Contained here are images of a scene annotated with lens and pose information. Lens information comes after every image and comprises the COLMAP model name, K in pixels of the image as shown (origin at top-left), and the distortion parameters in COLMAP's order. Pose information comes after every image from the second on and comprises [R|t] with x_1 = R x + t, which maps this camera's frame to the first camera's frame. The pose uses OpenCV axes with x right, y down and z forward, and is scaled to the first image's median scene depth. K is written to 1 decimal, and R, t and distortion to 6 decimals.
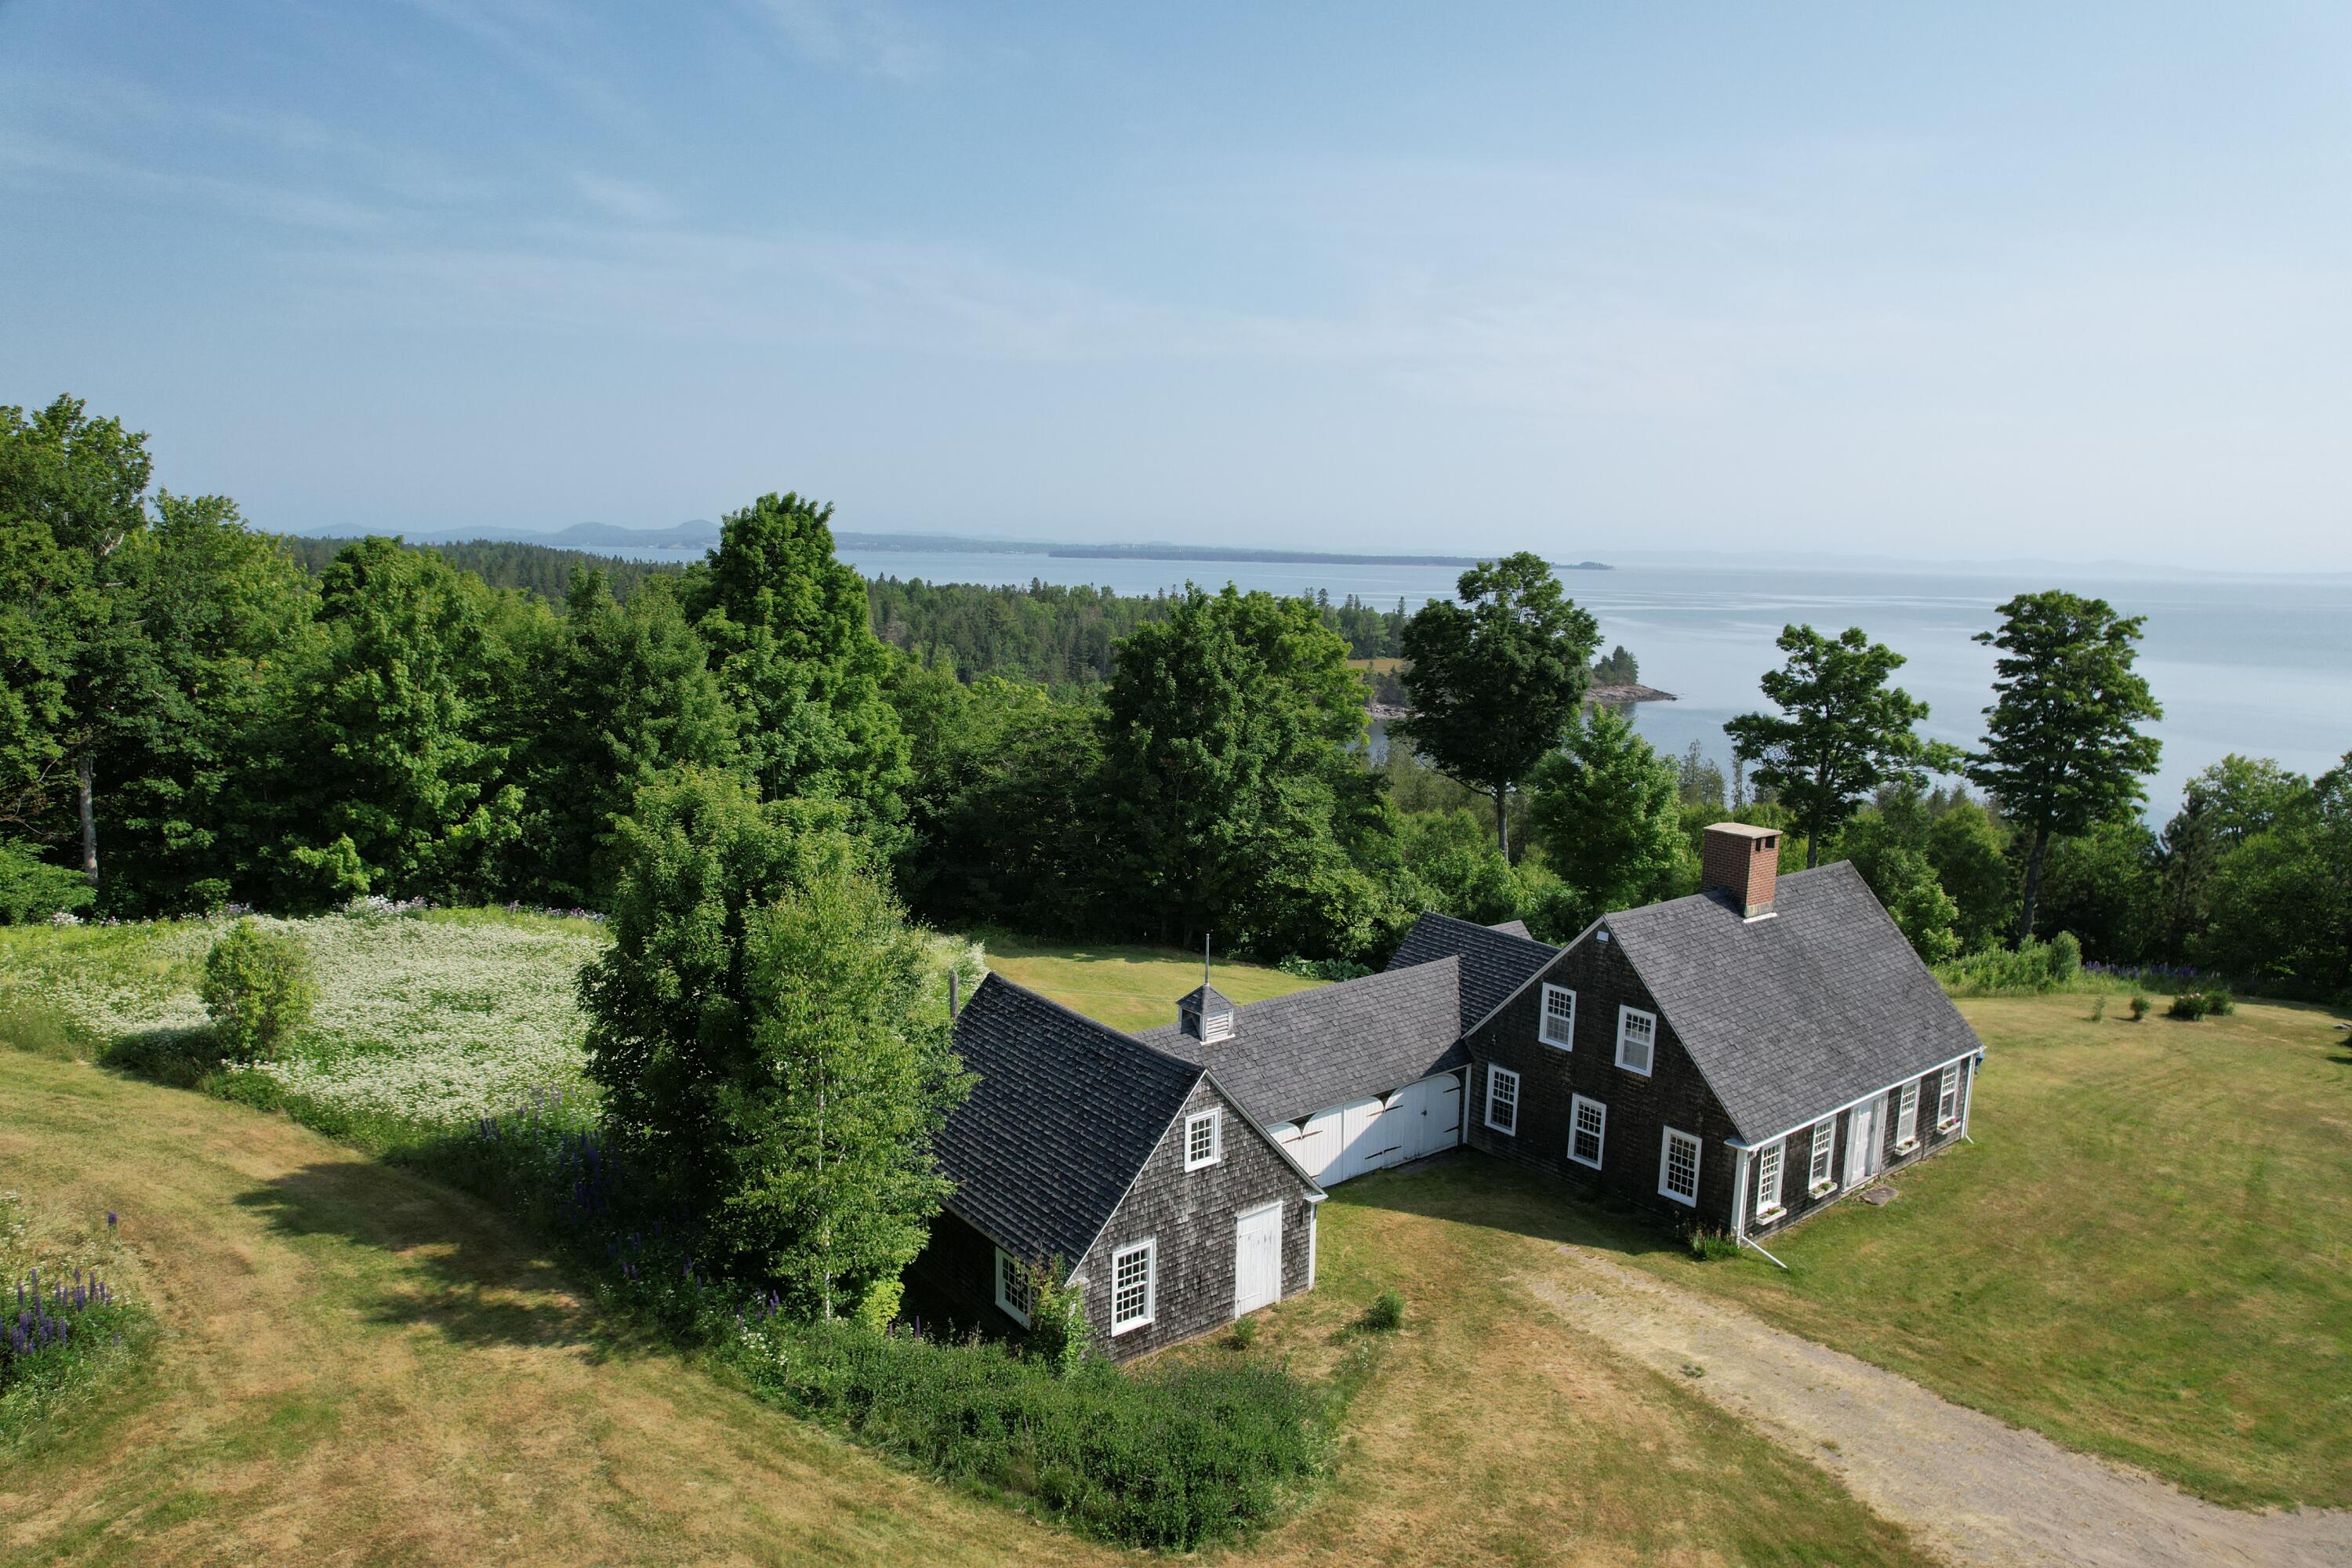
lens RADIAL K [[1511.4, 0, 1176.0], [0, 1511.4, 784.0], [0, 0, 1]] dist [-0.090850, 0.080418]
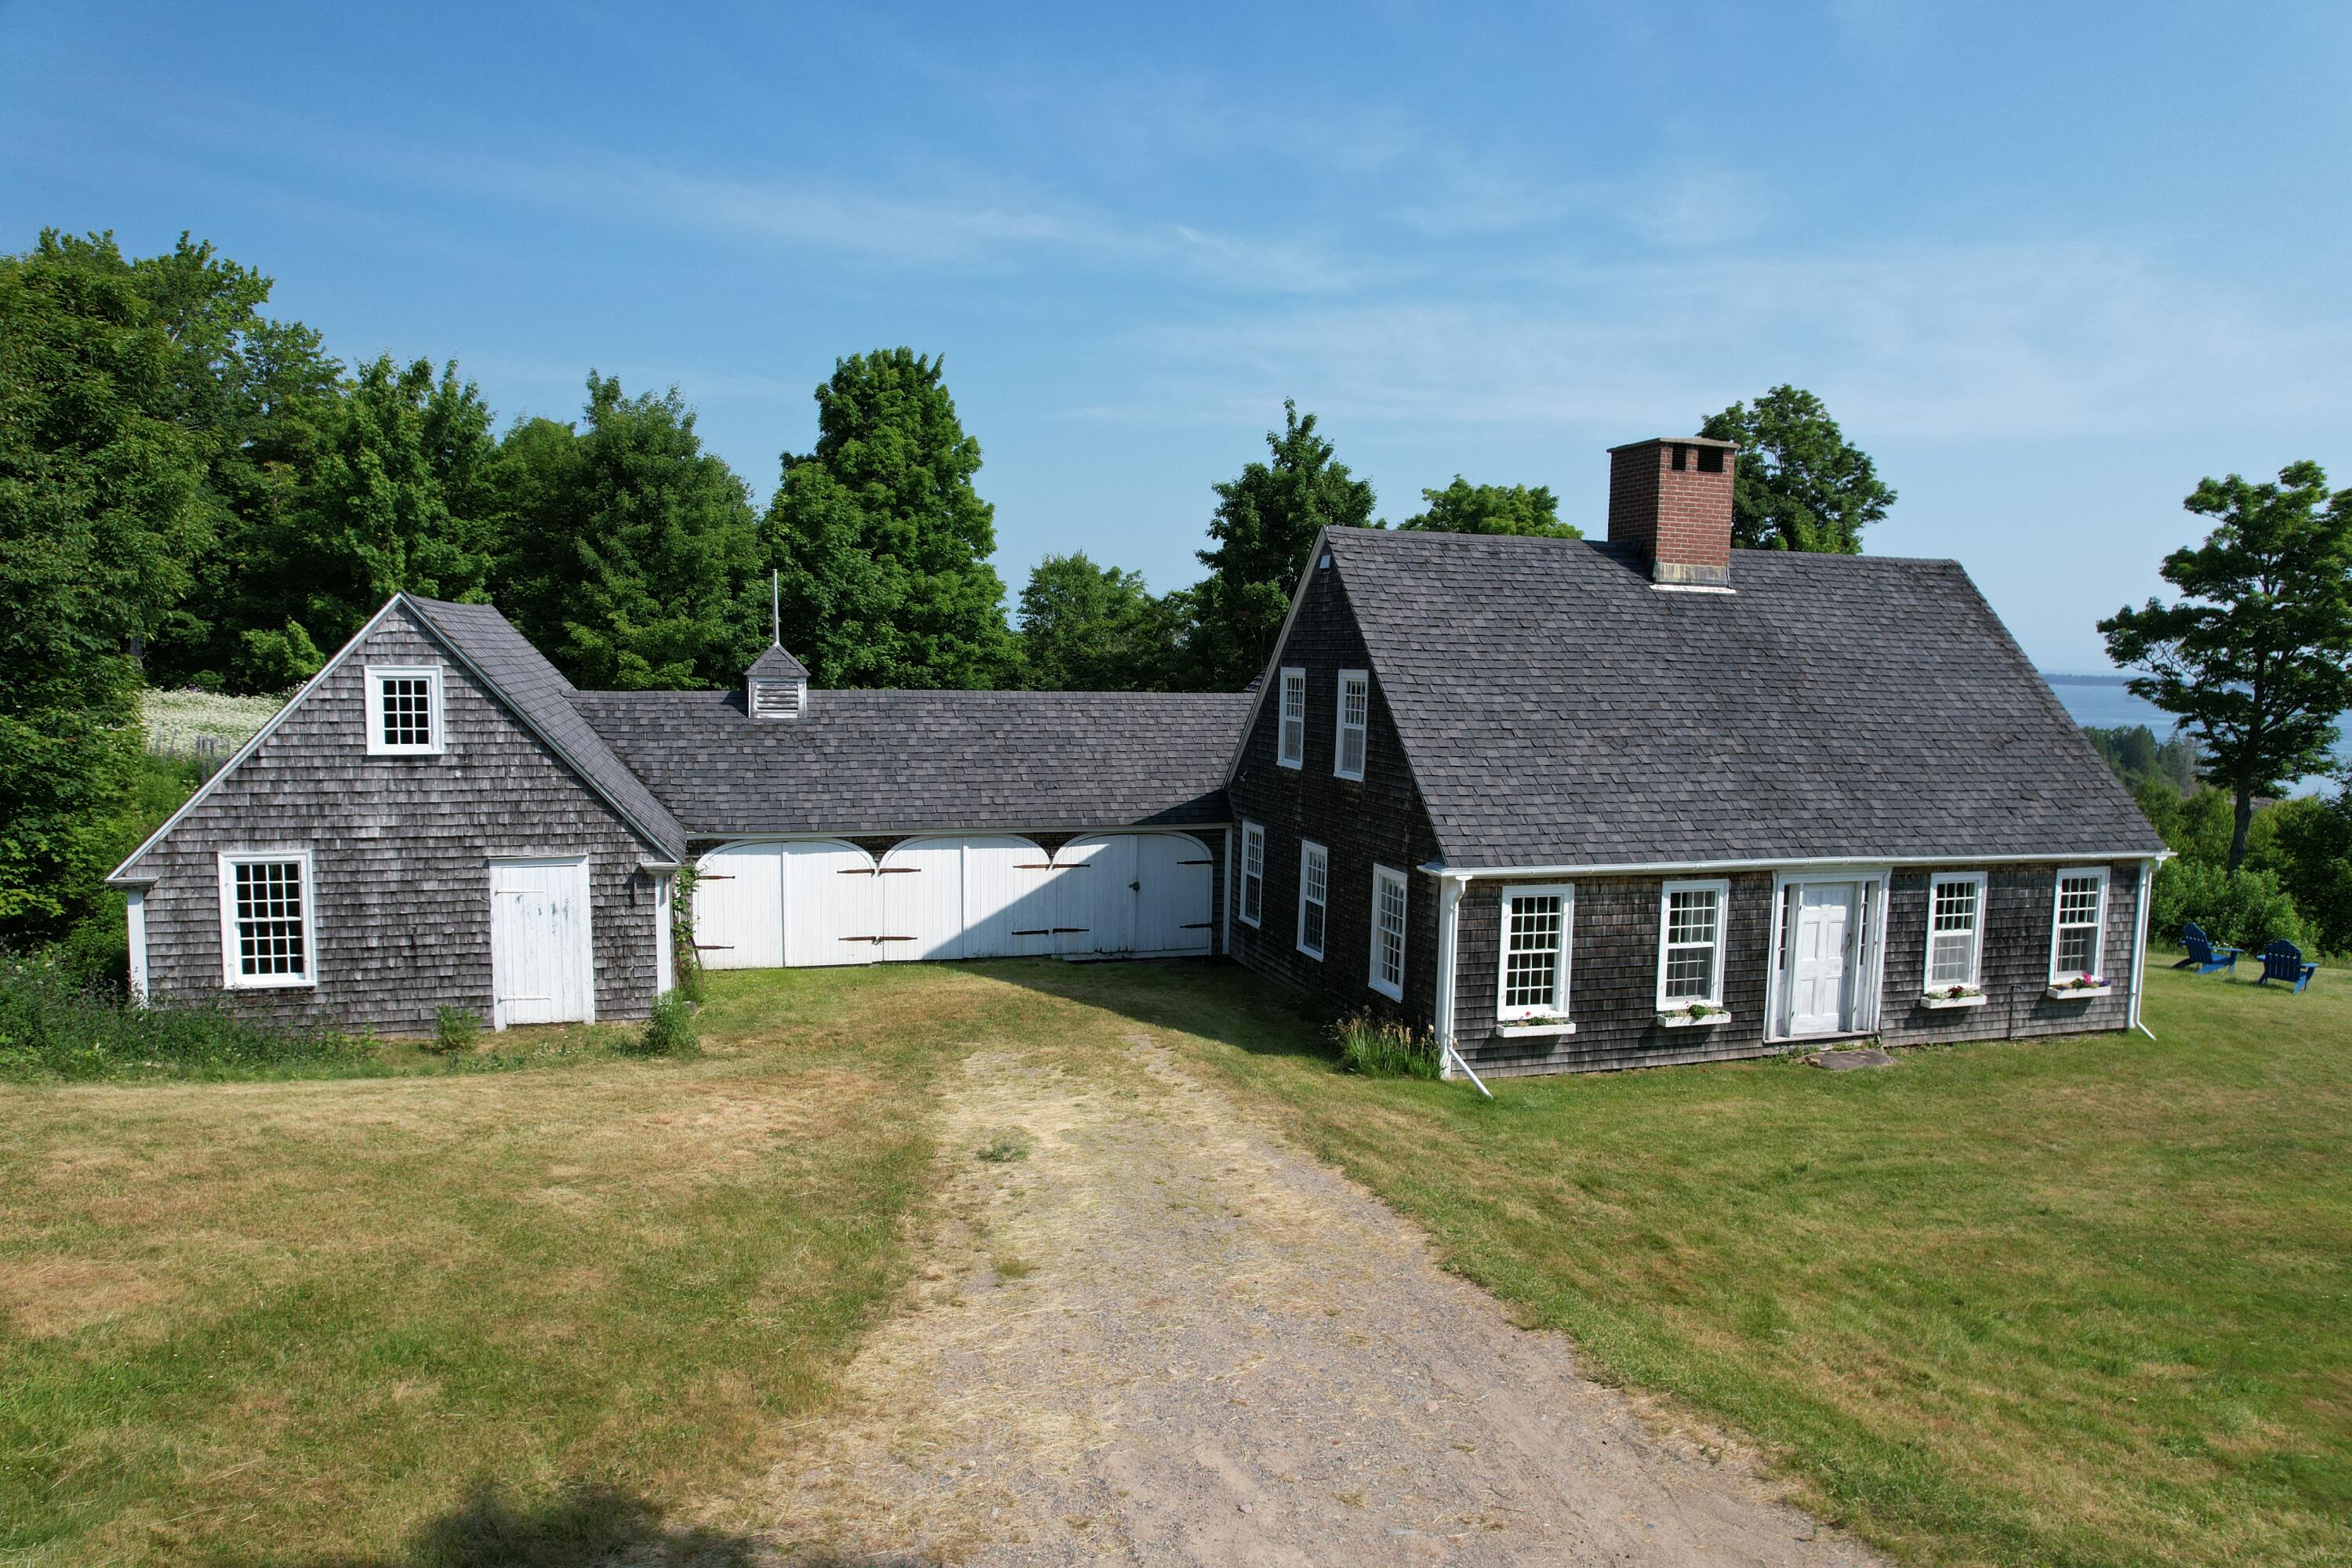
lens RADIAL K [[1511.4, 0, 1176.0], [0, 1511.4, 784.0], [0, 0, 1]] dist [-0.090850, 0.080418]
pose [[0.934768, 0.031116, -0.353895, 0.433493], [-0.057334, 0.996312, -0.063839, 0.226108], [0.350603, 0.079965, 0.933104, 0.407488]]
